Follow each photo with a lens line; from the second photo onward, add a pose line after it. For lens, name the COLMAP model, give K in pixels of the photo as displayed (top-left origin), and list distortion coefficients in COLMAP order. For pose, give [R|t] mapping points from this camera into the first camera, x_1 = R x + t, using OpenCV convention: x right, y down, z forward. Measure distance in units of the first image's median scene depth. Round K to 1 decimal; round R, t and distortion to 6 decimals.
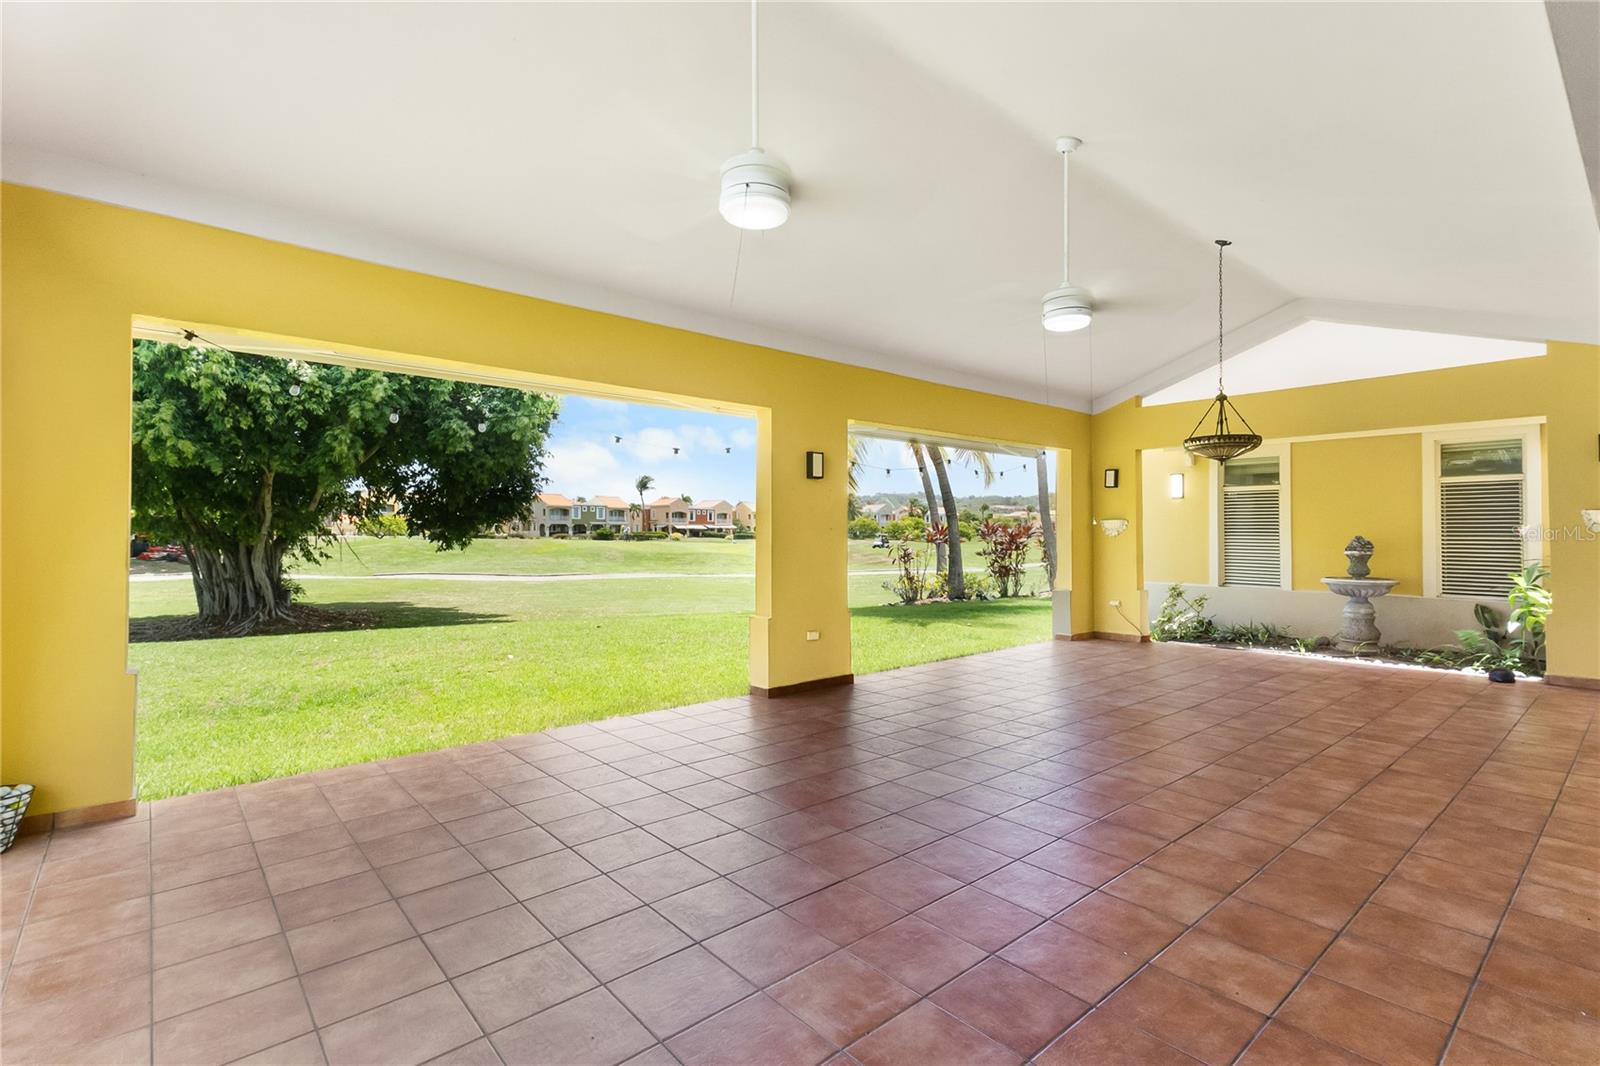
lens RADIAL K [[743.0, 0, 800.0], [0, 743.0, 533.0], [0, 0, 1]] dist [0.003524, 0.000550]
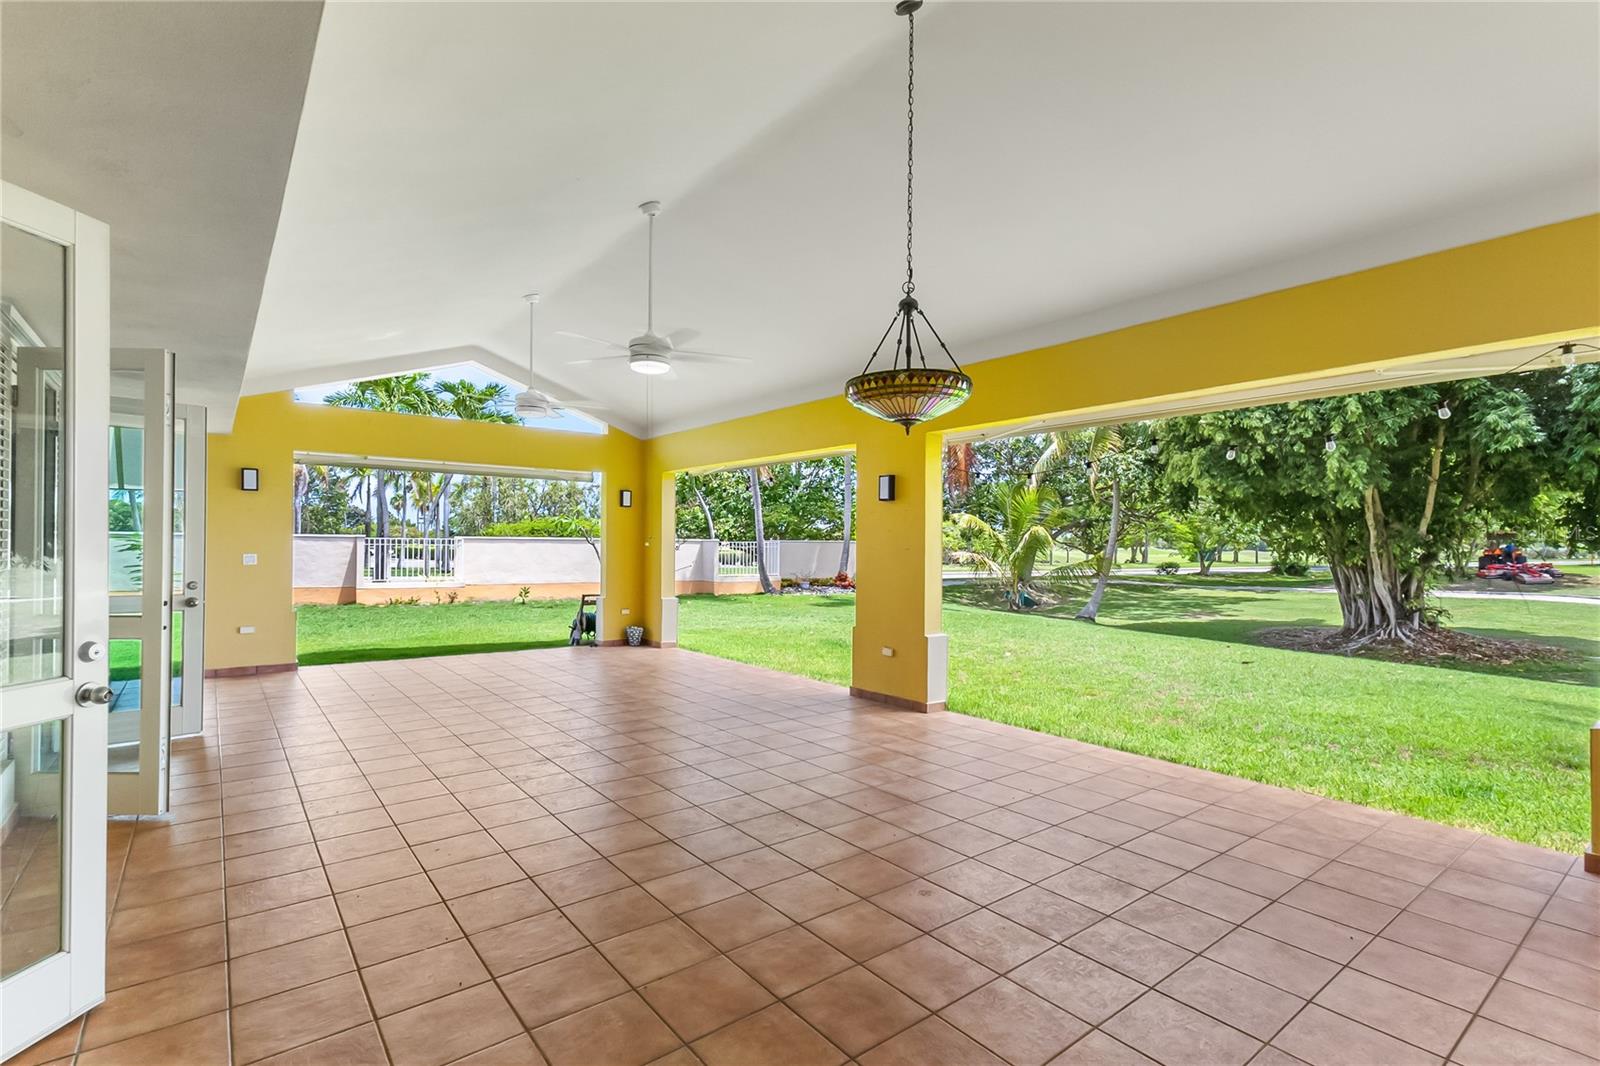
lens RADIAL K [[743.0, 0, 800.0], [0, 743.0, 533.0], [0, 0, 1]] dist [0.003524, 0.000550]
pose [[-0.060192, -0.013964, -0.998089, 0.325173], [-0.010291, 0.999858, -0.013368, -0.003714], [0.998134, 0.009467, -0.060328, 0.287628]]
